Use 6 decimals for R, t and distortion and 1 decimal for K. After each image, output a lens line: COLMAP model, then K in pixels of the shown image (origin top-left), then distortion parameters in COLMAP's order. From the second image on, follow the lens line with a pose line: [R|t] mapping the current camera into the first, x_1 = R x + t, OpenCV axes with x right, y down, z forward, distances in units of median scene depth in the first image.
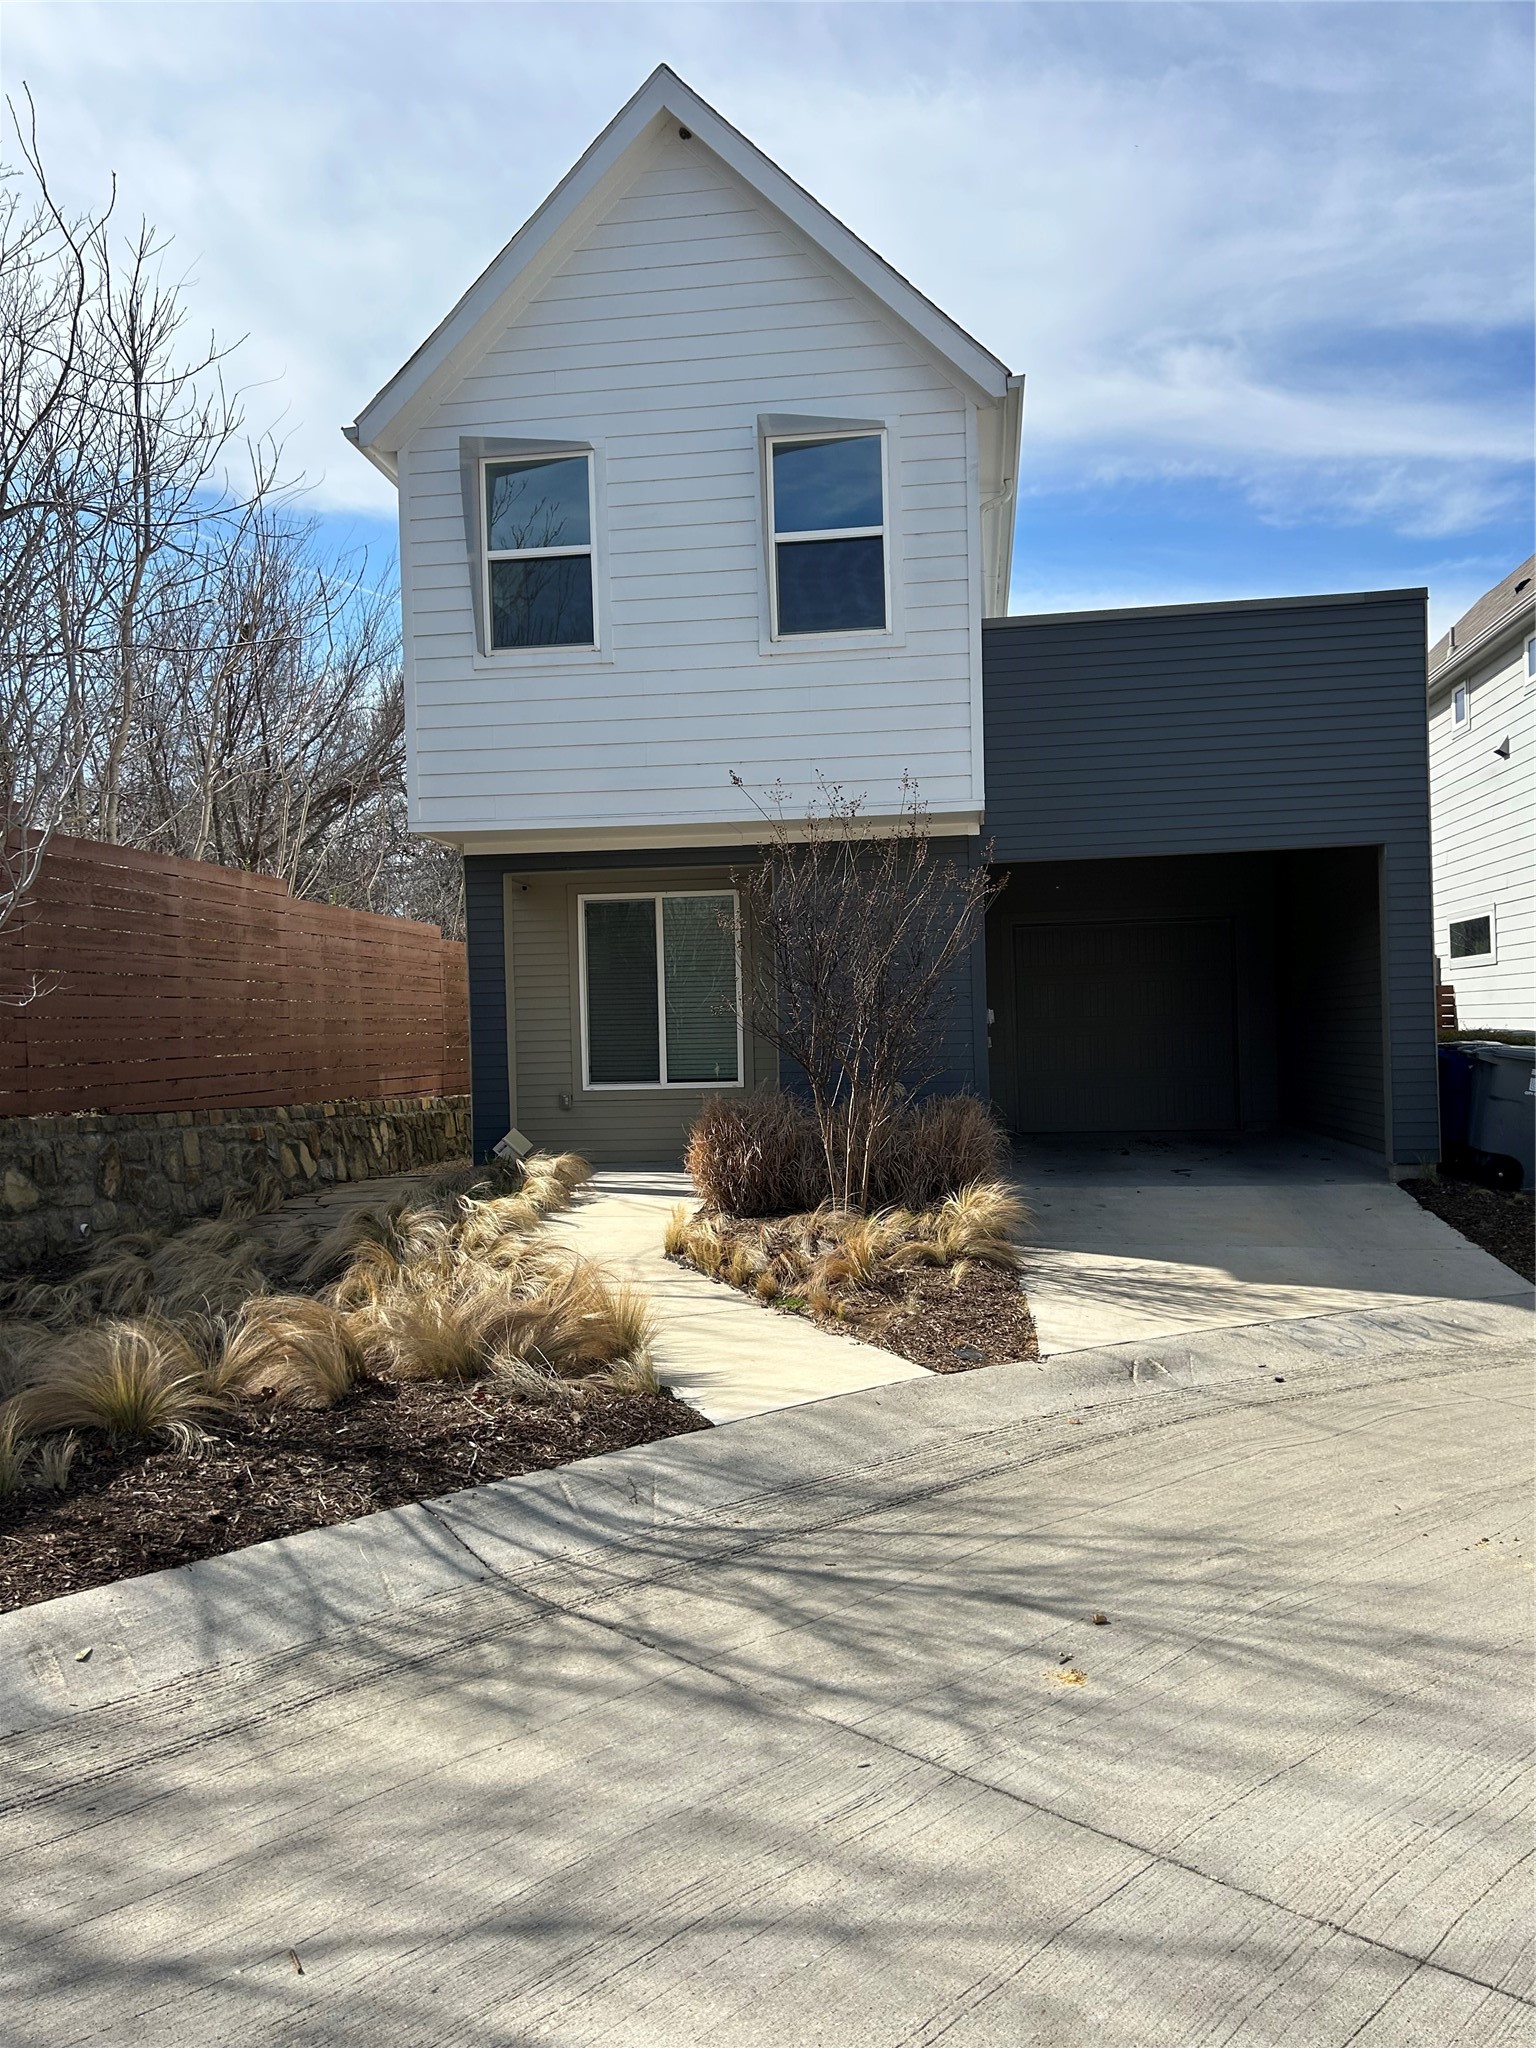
lens RADIAL K [[1536.5, 0, 759.4], [0, 1536.5, 1008.0], [0, 0, 1]] dist [0.081325, -0.094316]
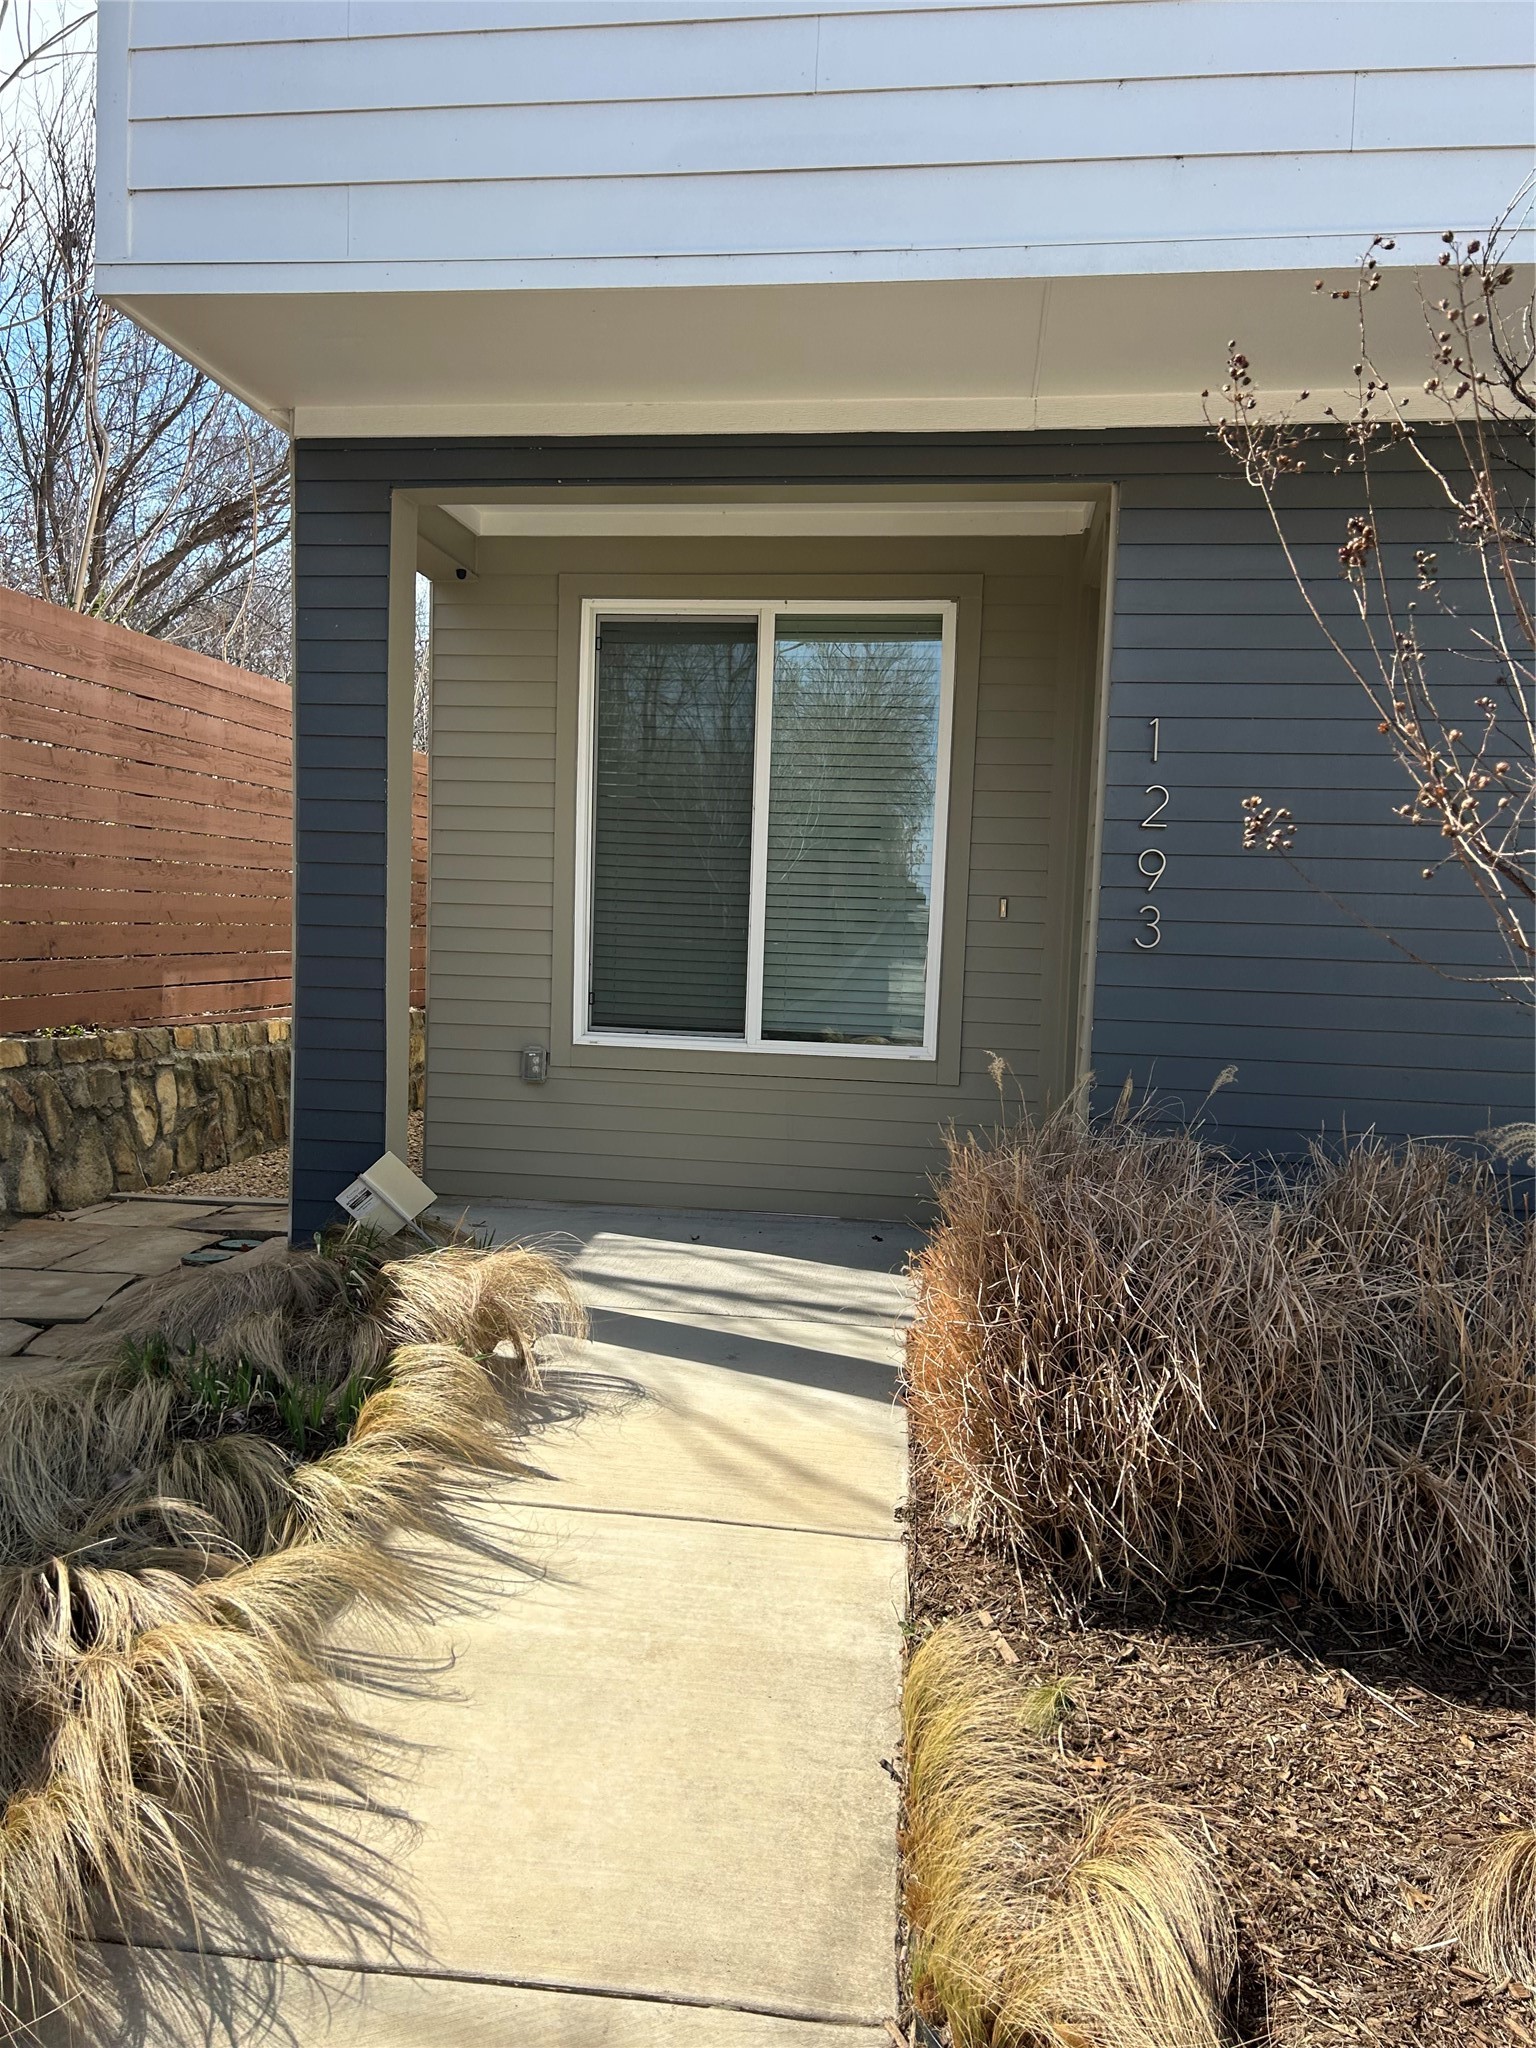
lens RADIAL K [[1549.7, 0, 738.7], [0, 1549.7, 1042.2], [0, 0, 1]] dist [0.077997, -0.106902]
pose [[0.998210, 0.058932, -0.010213, -0.061423], [-0.057705, 0.993836, 0.094653, 0.007203], [0.015728, -0.093894, 0.995458, 0.545387]]
